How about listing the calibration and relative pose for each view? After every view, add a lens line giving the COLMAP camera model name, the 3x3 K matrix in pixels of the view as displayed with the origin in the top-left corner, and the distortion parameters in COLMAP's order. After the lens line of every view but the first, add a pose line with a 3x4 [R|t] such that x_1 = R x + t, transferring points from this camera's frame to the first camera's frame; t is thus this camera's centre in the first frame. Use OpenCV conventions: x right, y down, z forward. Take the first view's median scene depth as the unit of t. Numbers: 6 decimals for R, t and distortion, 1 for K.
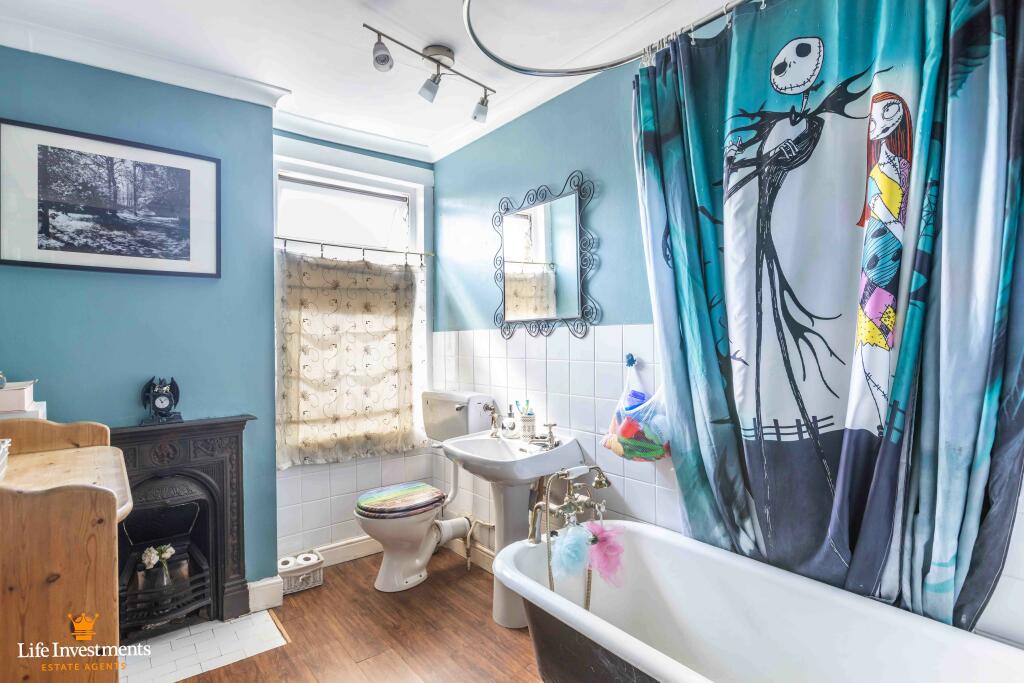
lens RADIAL K [[519.3, 0, 510.1], [0, 519.3, 338.9], [0, 0, 1]] dist [0.002189, 0.000034]
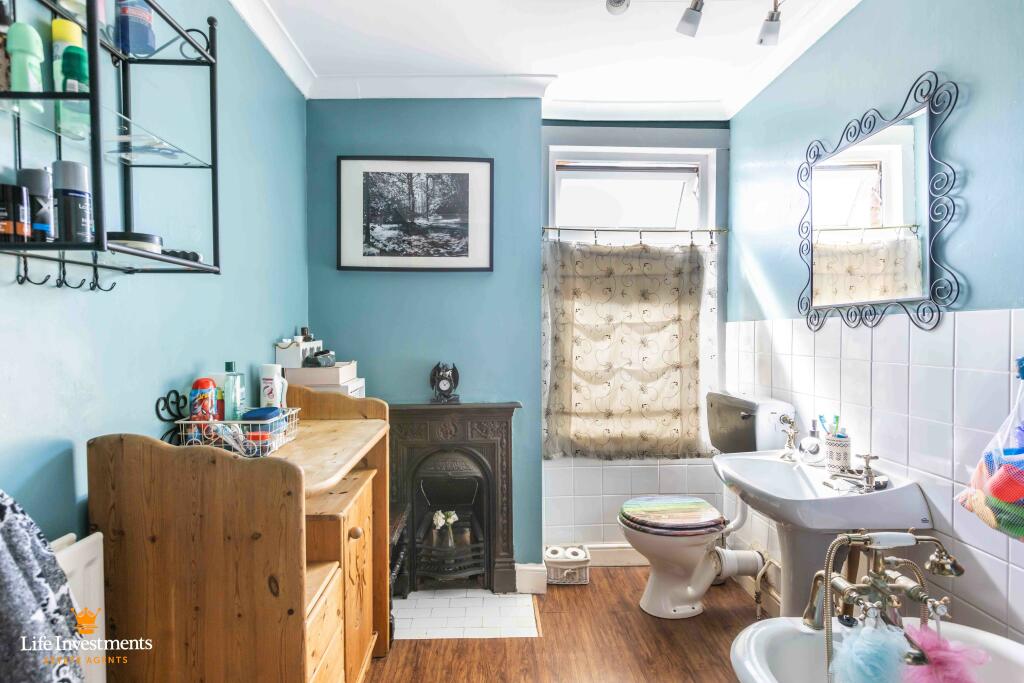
lens RADIAL K [[519.3, 0, 510.1], [0, 519.3, 338.9], [0, 0, 1]] dist [0.002189, 0.000034]
pose [[0.808227, 0.016547, -0.588638, 0.093320], [-0.006793, 0.999801, 0.018778, 0.000261], [0.588831, -0.011178, 0.808179, 0.160275]]
